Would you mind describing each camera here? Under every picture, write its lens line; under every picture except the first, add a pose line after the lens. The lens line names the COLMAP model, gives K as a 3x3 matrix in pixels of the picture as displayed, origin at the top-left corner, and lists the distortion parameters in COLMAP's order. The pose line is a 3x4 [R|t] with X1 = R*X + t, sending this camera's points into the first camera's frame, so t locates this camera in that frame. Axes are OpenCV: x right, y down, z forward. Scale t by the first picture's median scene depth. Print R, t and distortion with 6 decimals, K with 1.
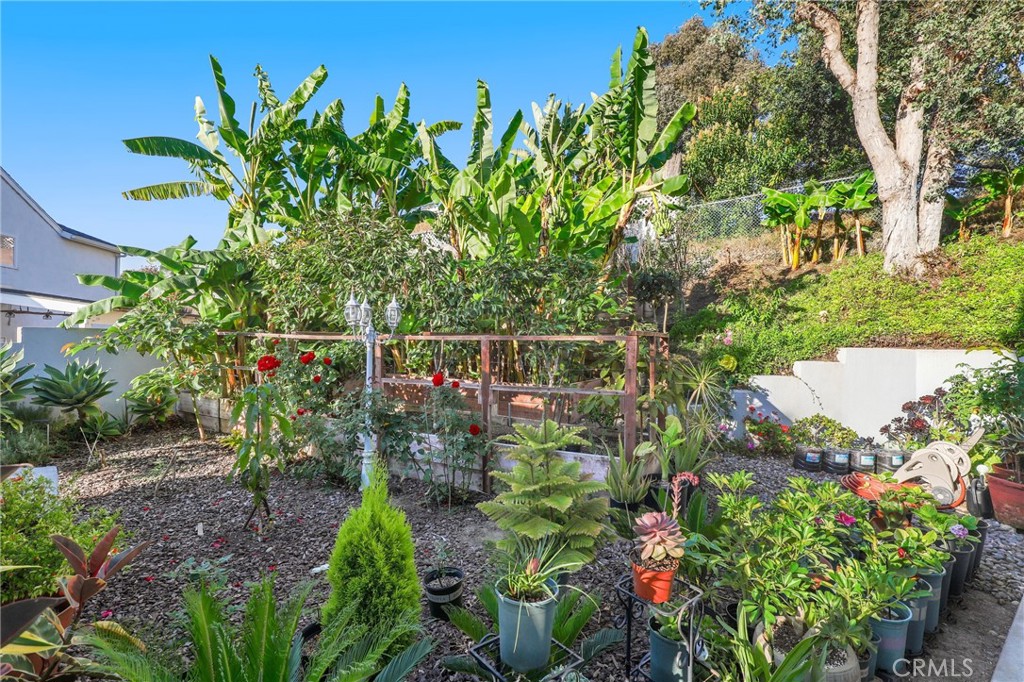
lens RADIAL K [[467.0, 0, 512.7], [0, 467.0, 342.3], [0, 0, 1]] dist [0.002509, 0.001413]
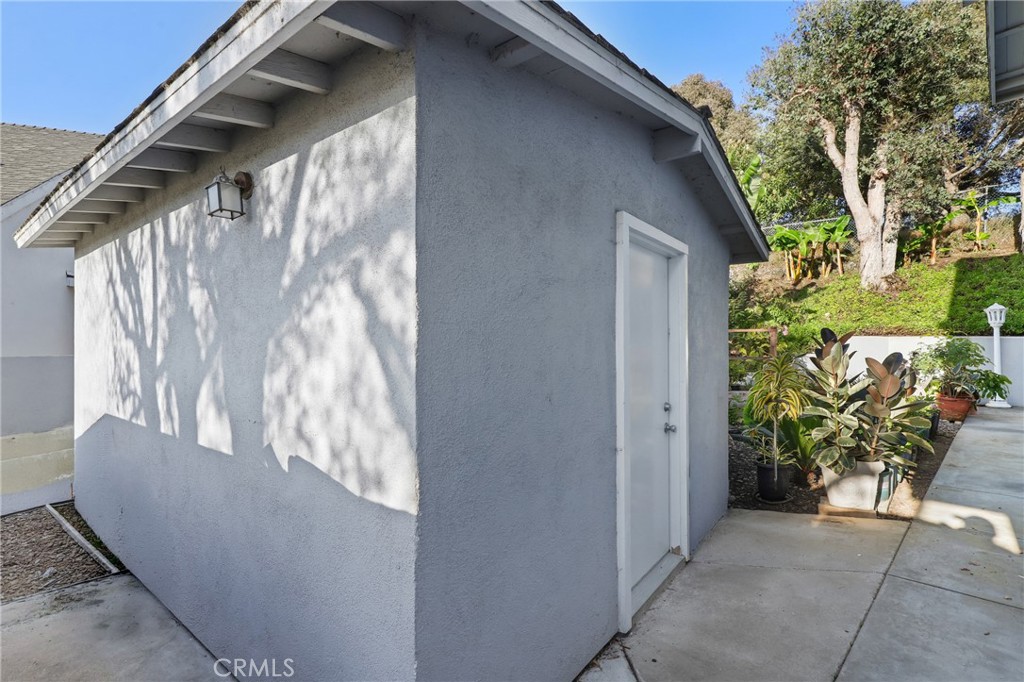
lens RADIAL K [[467.0, 0, 511.3], [0, 467.0, 336.2], [0, 0, 1]] dist [0.002509, 0.001413]
pose [[0.995309, -0.006241, 0.096548, -0.502254], [0.006858, 0.999958, -0.006064, 0.011111], [-0.096506, 0.006697, 0.995310, -0.416295]]
